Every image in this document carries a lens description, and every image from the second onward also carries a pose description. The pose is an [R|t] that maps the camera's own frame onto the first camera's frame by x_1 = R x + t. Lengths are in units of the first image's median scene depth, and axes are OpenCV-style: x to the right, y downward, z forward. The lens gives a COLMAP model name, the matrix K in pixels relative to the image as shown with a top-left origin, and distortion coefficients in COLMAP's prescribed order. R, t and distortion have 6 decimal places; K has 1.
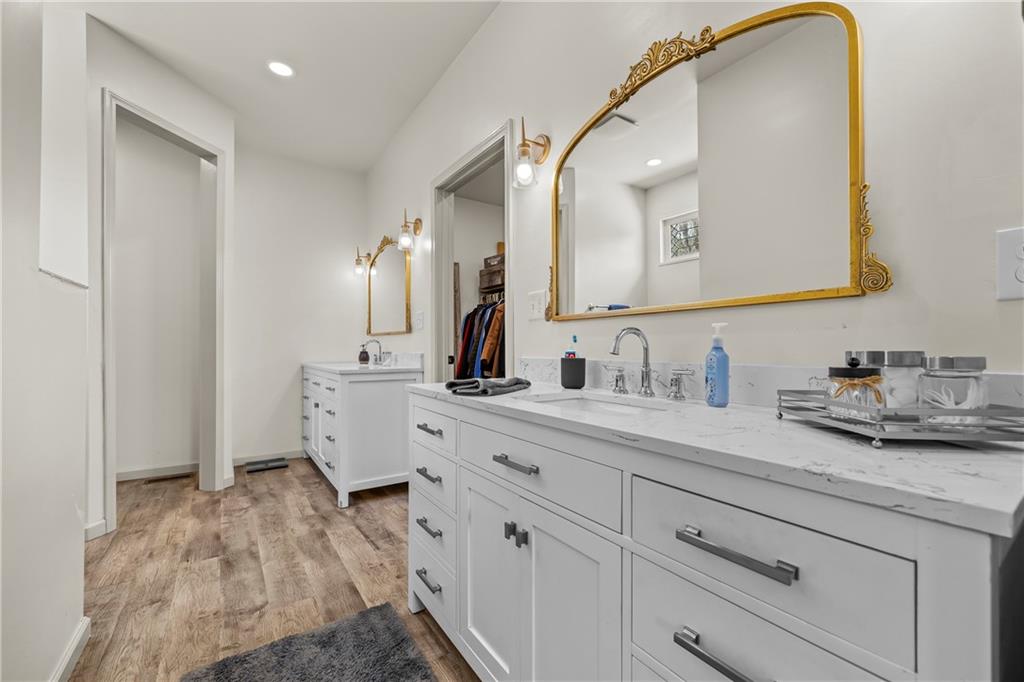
lens RADIAL K [[409.1, 0, 510.6], [0, 409.1, 345.1], [0, 0, 1]] dist [-0.004493, -0.000397]
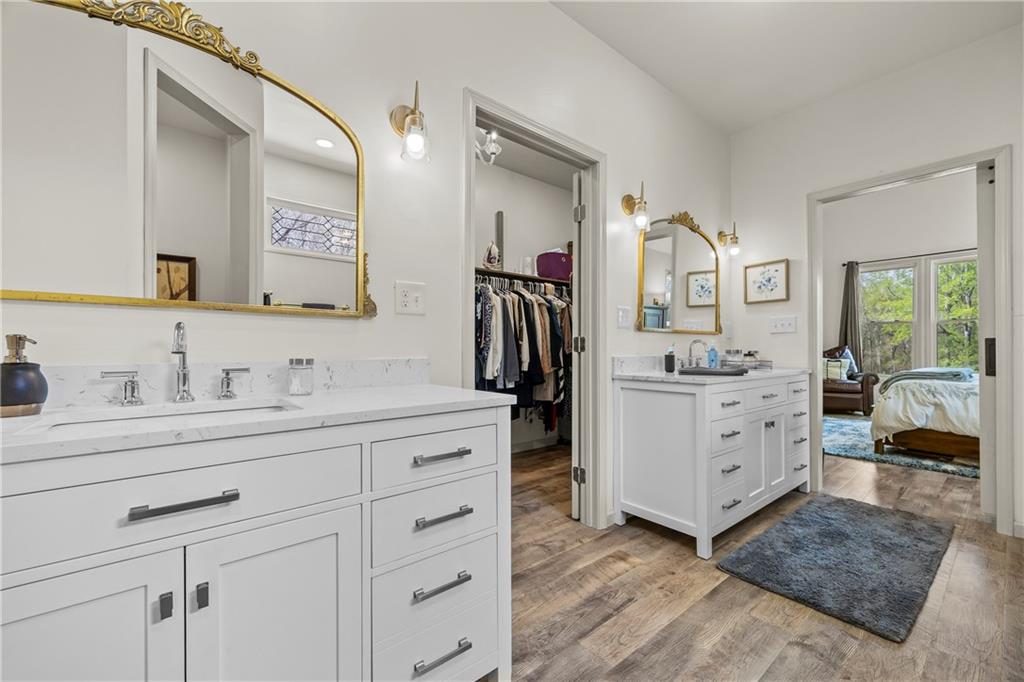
lens RADIAL K [[409.1, 0, 510.6], [0, 409.1, 345.1], [0, 0, 1]] dist [-0.004493, -0.000397]
pose [[-0.066831, -0.004606, 0.997754, -1.334530], [-0.013486, 0.999902, 0.003712, -0.006266], [-0.997673, -0.013207, -0.066886, 1.555463]]
